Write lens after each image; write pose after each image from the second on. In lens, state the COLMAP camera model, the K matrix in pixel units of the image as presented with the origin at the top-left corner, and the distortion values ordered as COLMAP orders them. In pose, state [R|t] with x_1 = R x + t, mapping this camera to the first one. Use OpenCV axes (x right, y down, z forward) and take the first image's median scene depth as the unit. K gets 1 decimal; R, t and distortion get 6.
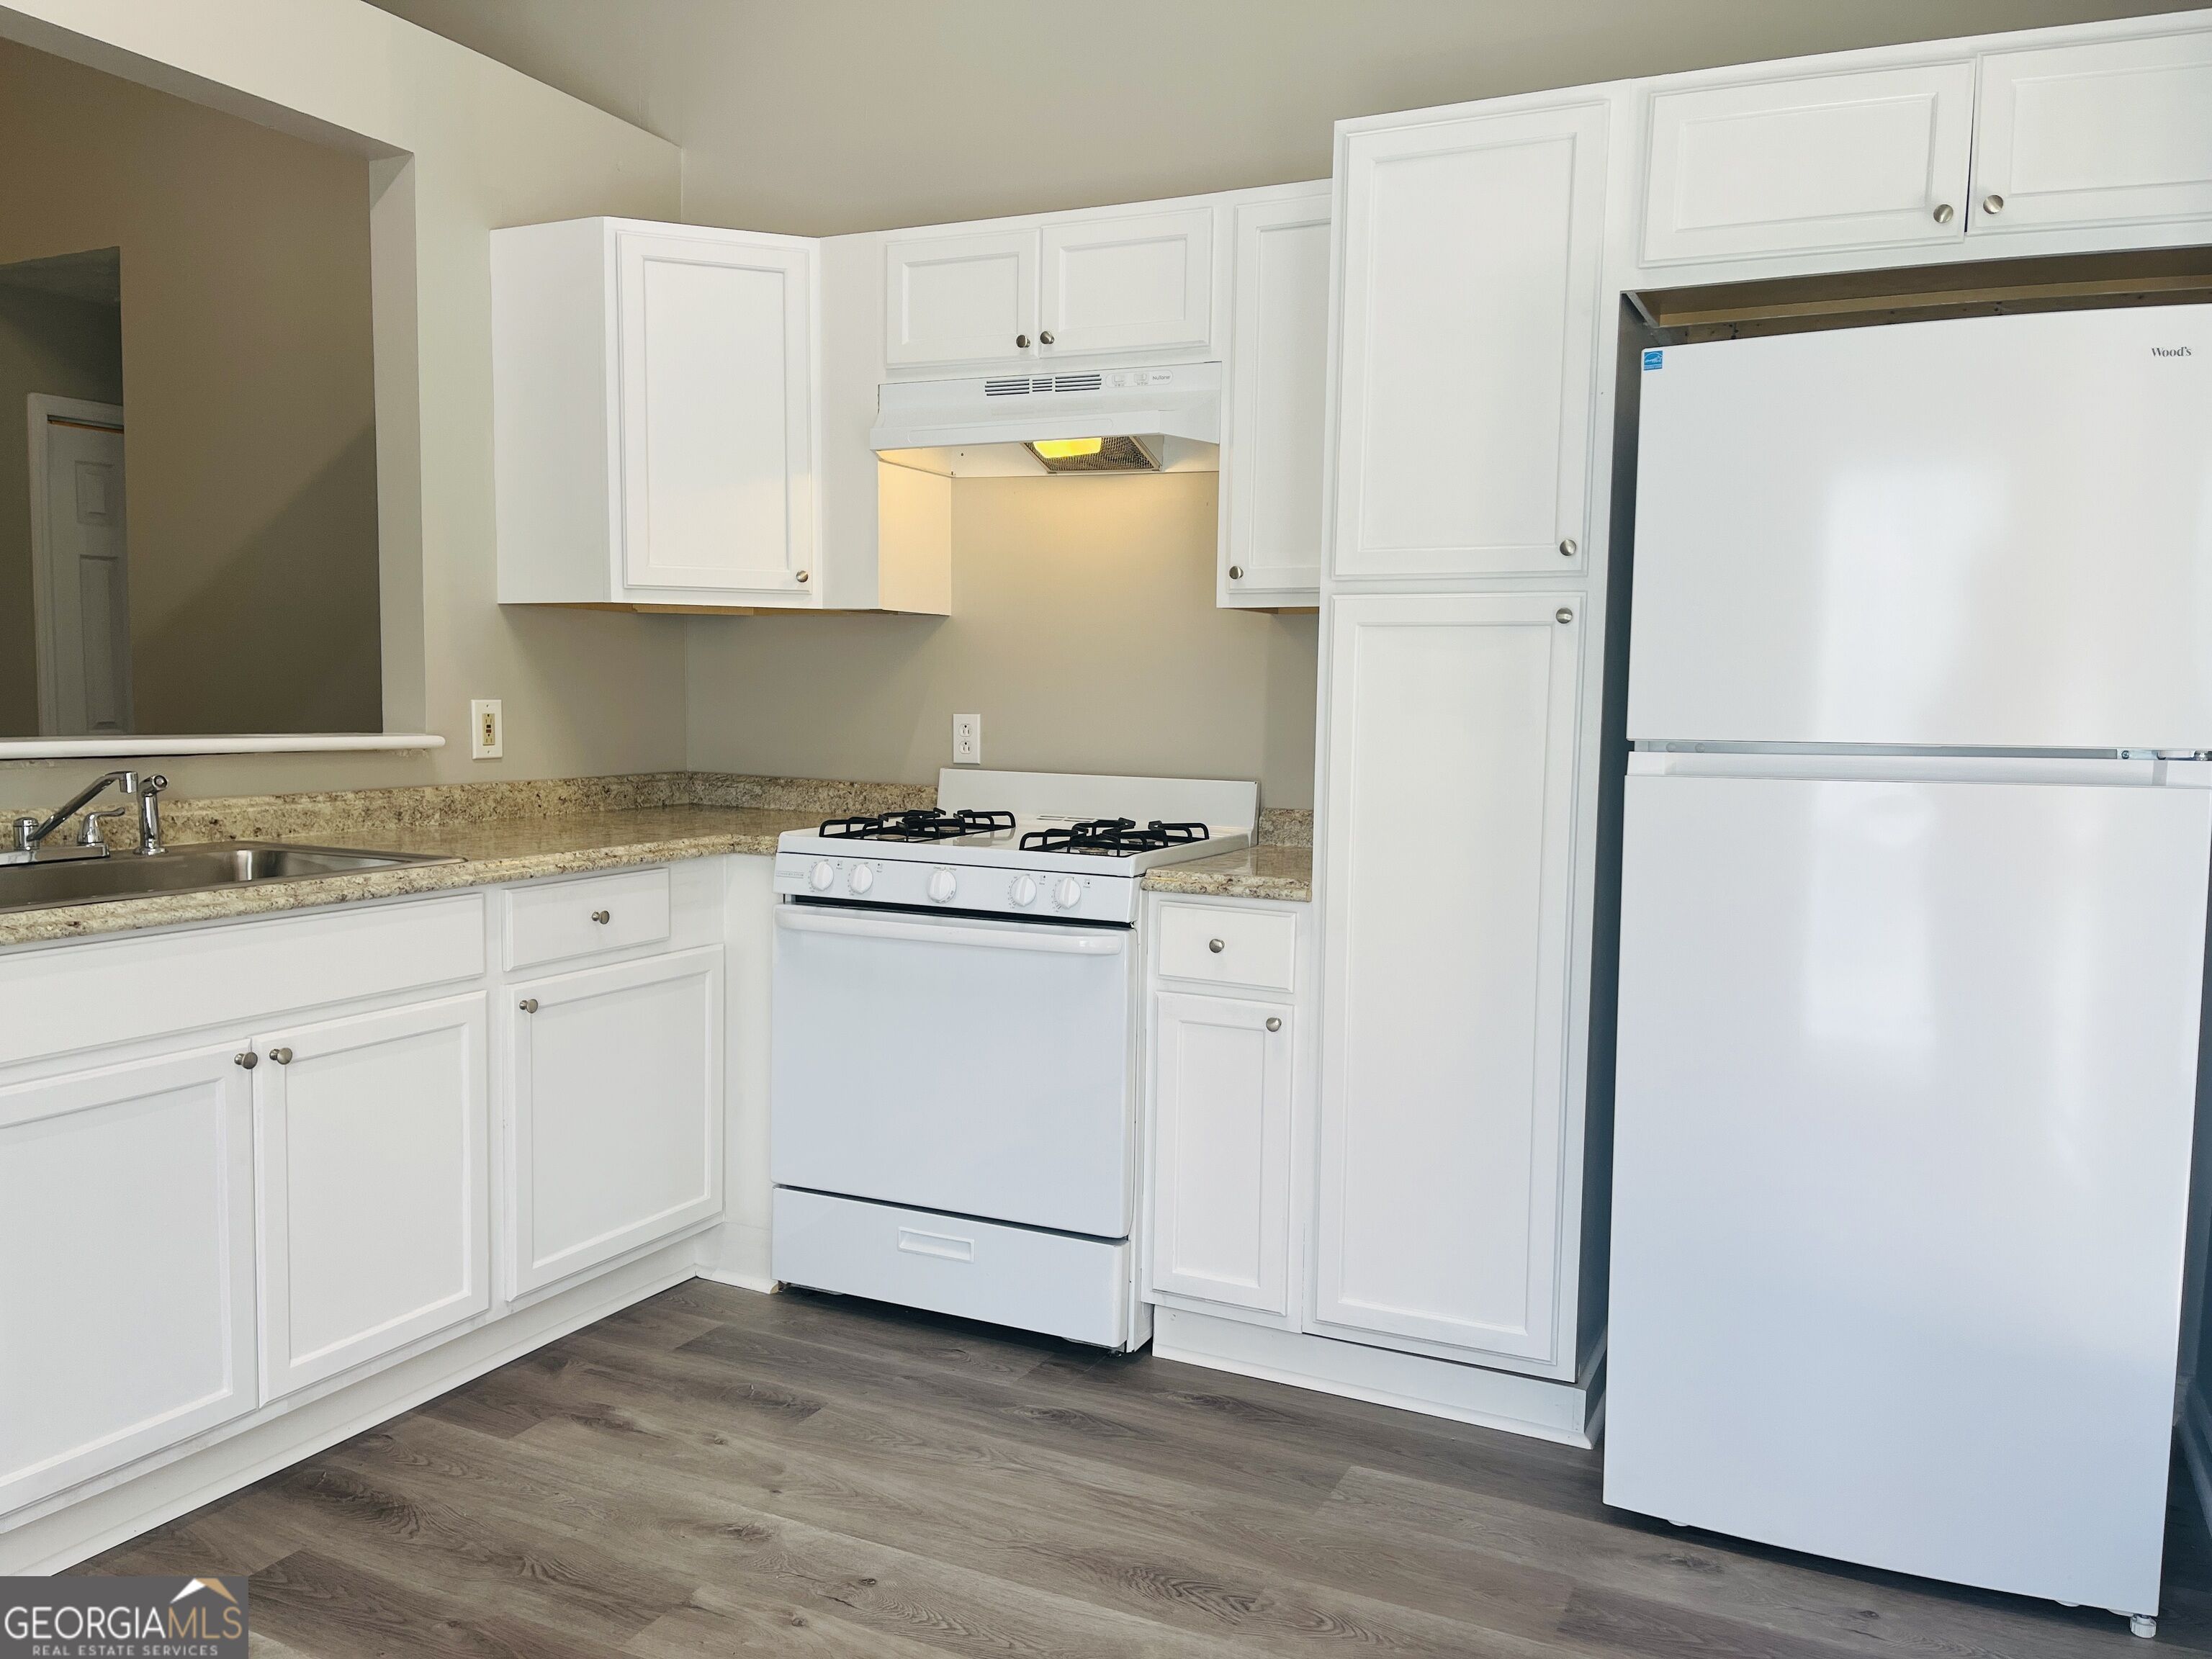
lens RADIAL K [[1682.4, 0, 1100.4], [0, 1682.4, 842.2], [0, 0, 1]] dist [0.068559, -0.082365]
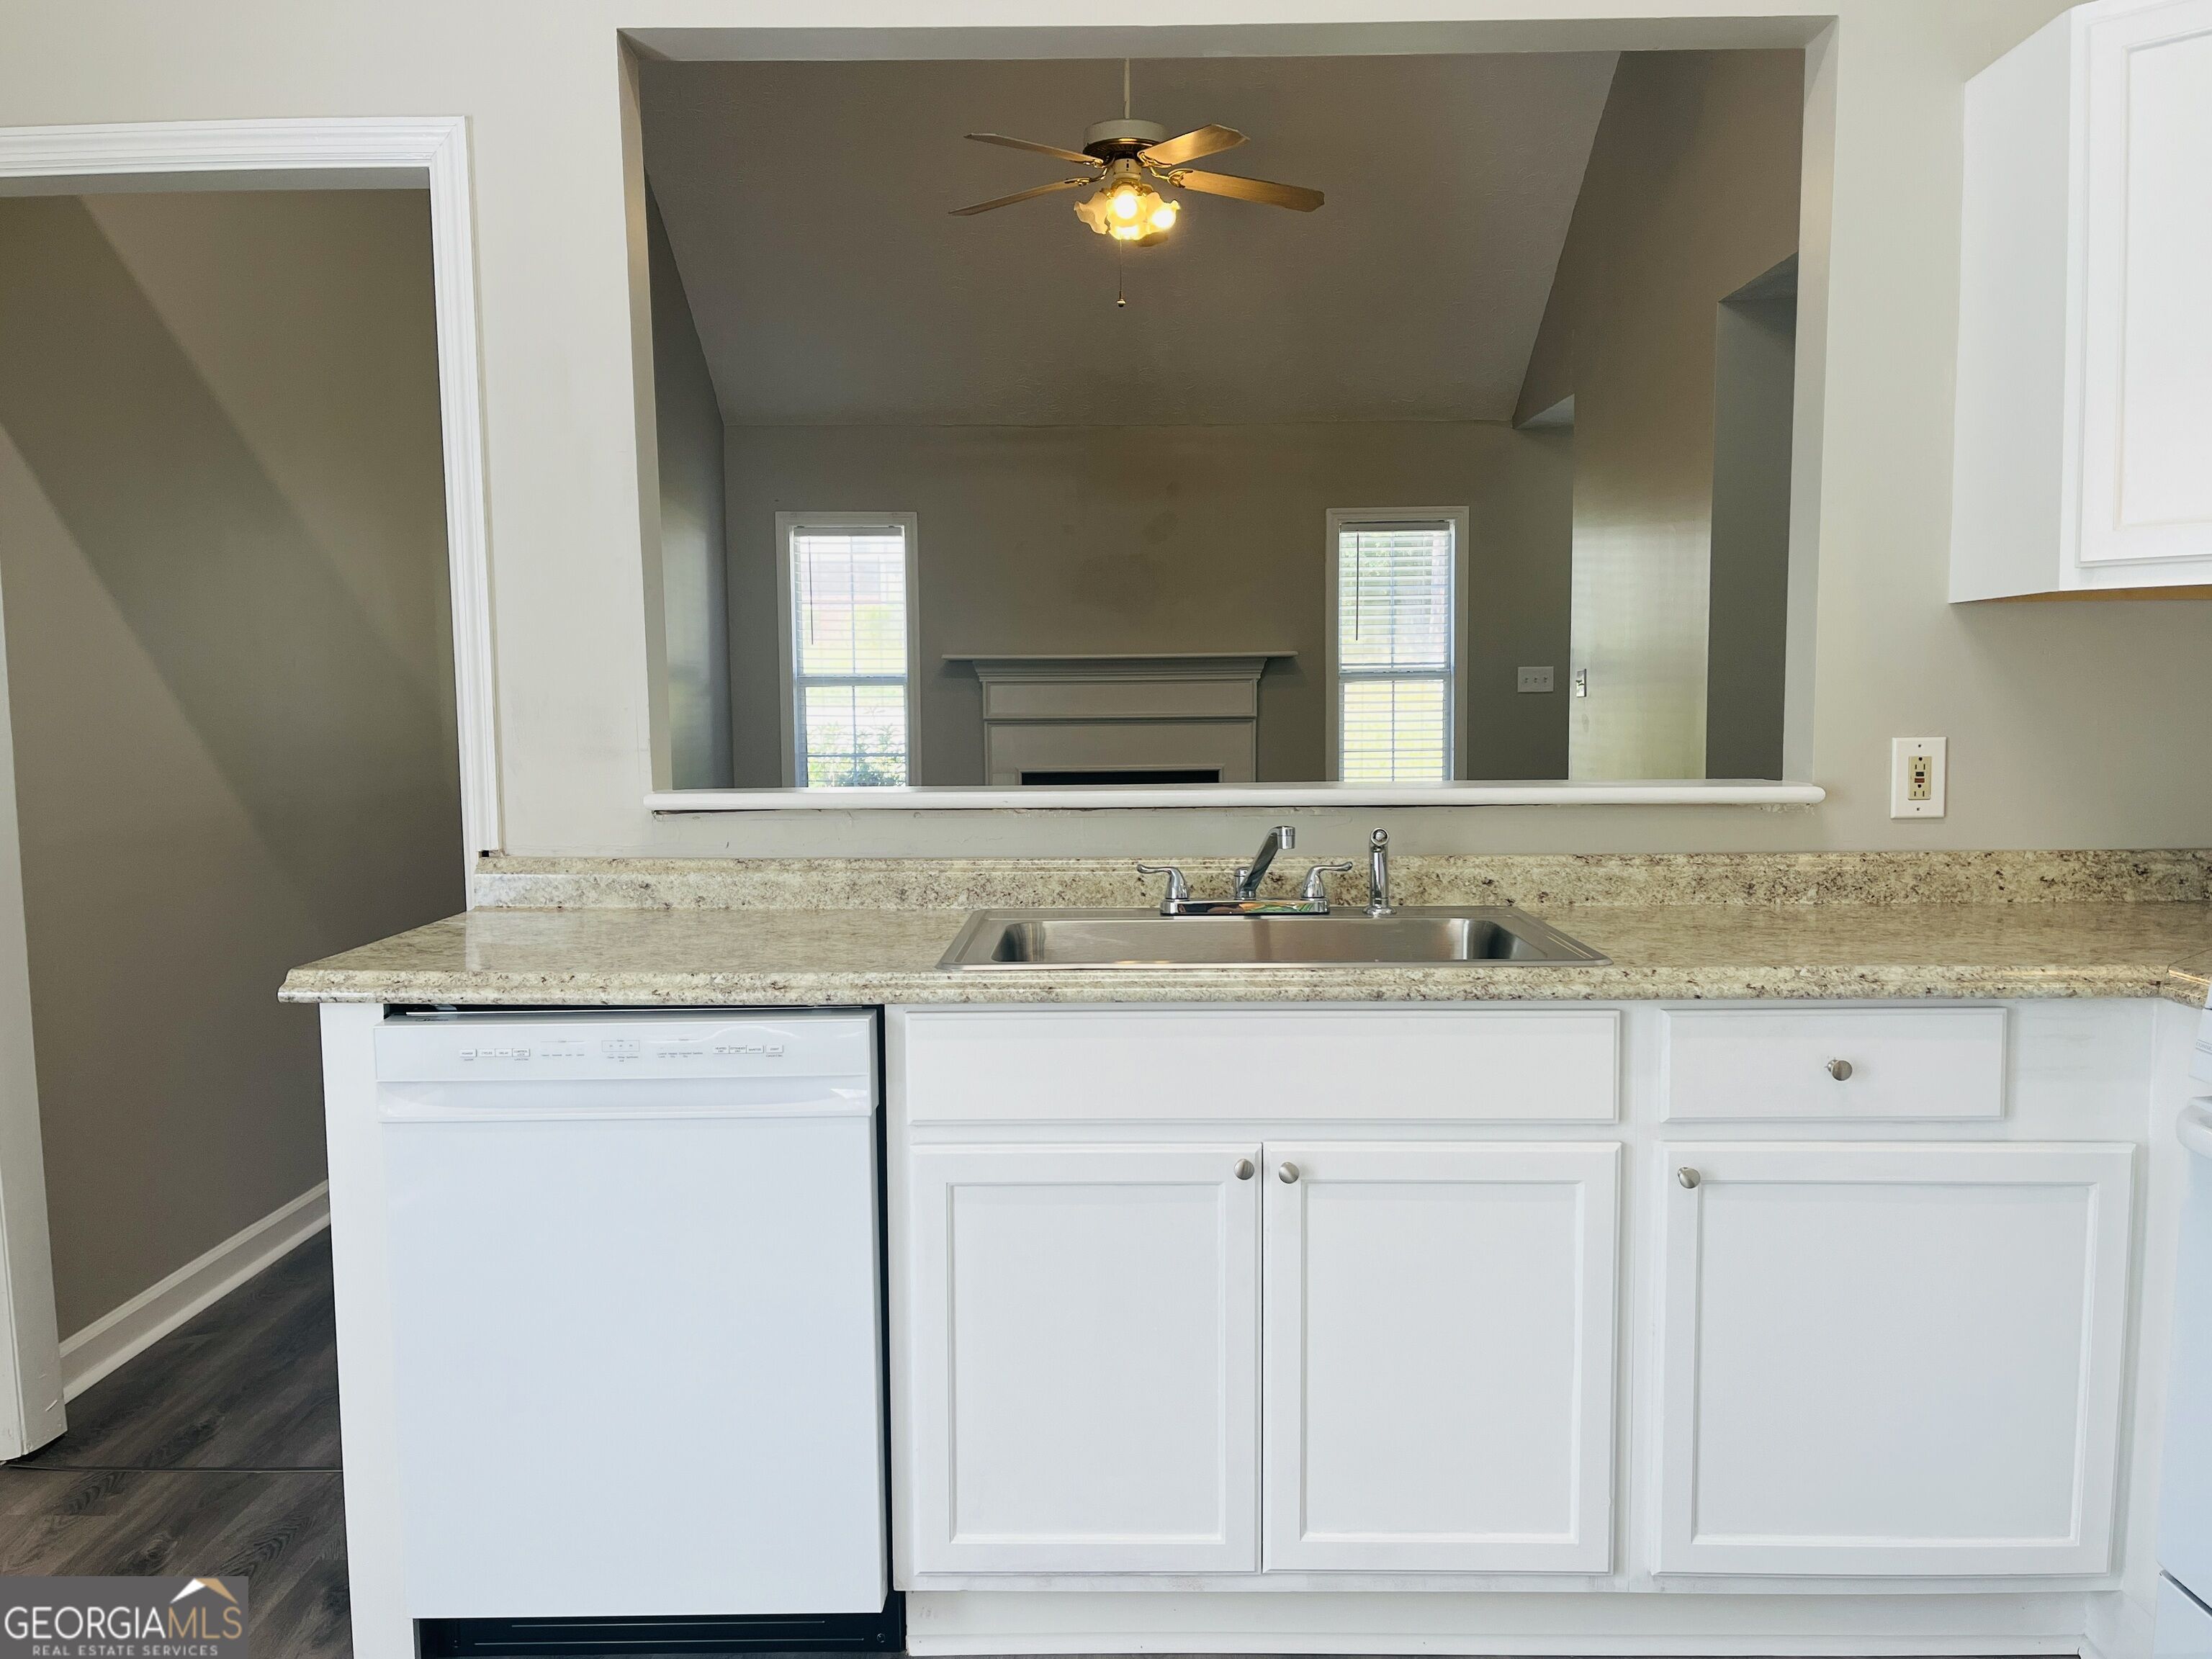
lens RADIAL K [[1714.3, 0, 1122.3], [0, 1714.3, 850.9], [0, 0, 1]] dist [0.088523, -0.110549]
pose [[0.424836, 0.063769, -0.903021, 0.193072], [-0.066148, 0.997036, 0.039288, -0.048394], [0.902850, 0.043042, 0.427795, 0.430648]]
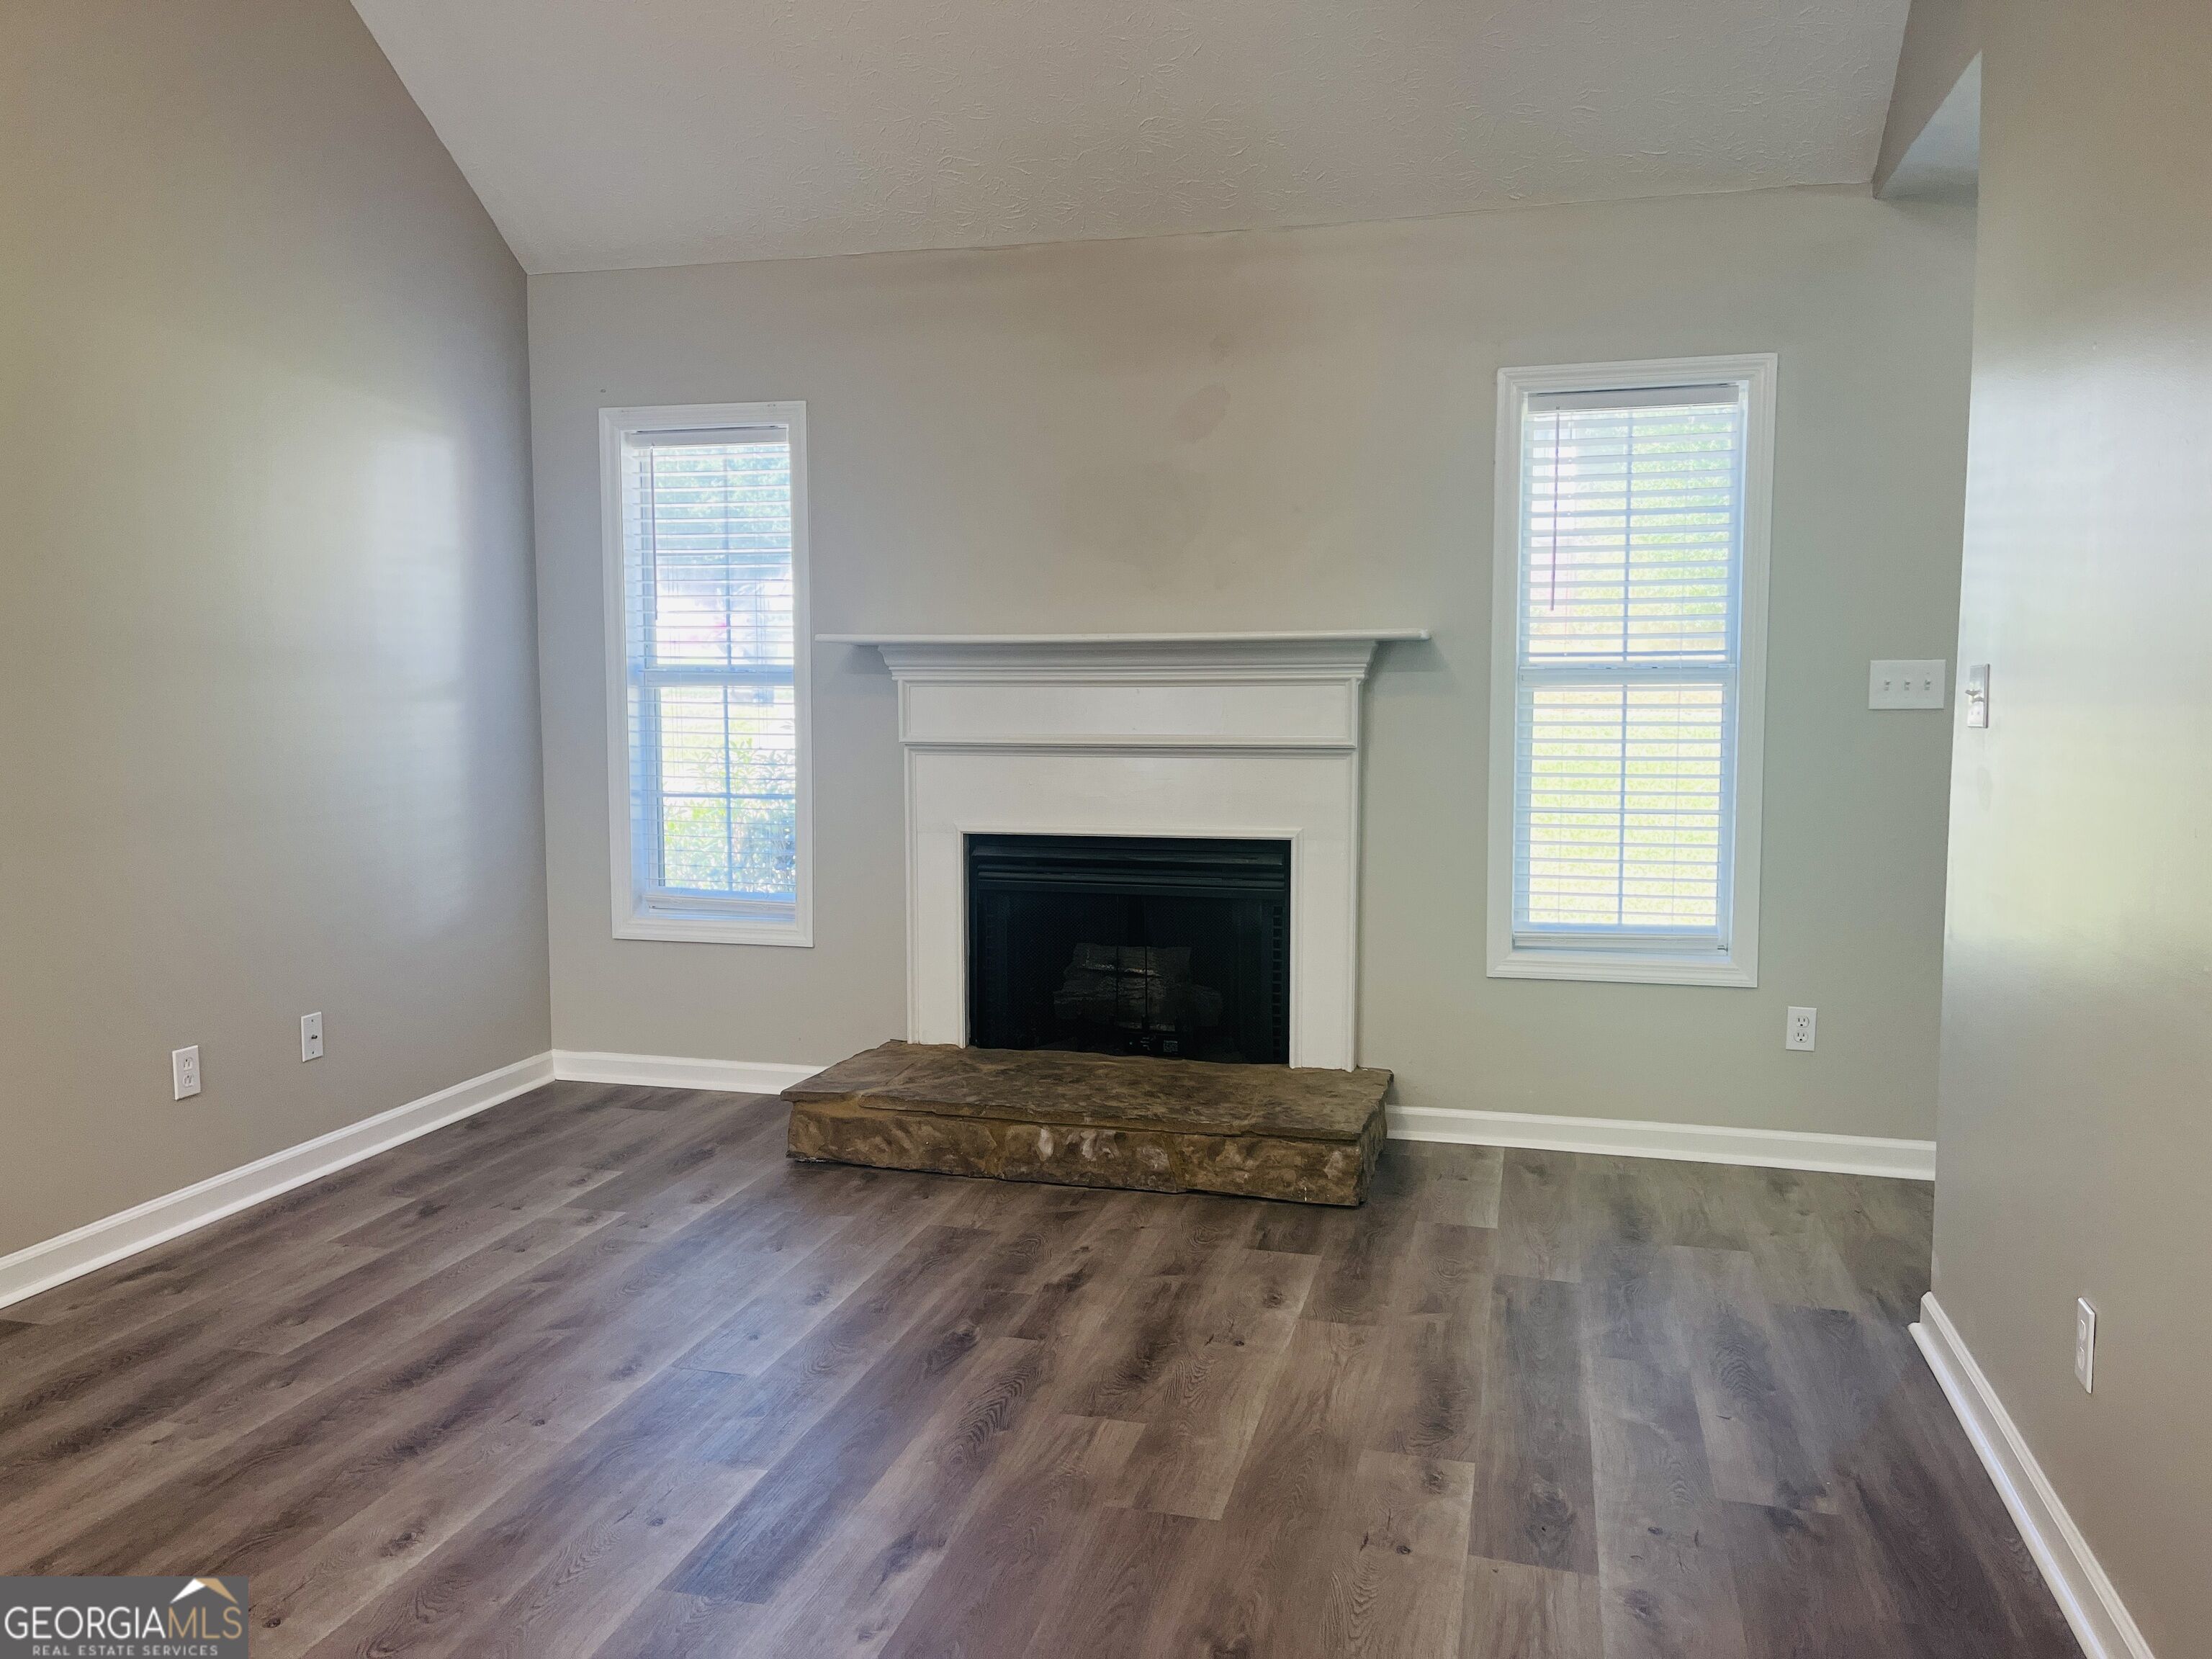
lens RADIAL K [[1676.1, 0, 1106.0], [0, 1676.1, 829.5], [0, 0, 1]] dist [0.079807, -0.089206]
pose [[0.186229, 0.064376, -0.980395, -0.731461], [-0.087051, 0.995008, 0.048800, -0.144347], [0.978642, 0.076257, 0.190903, 1.250457]]
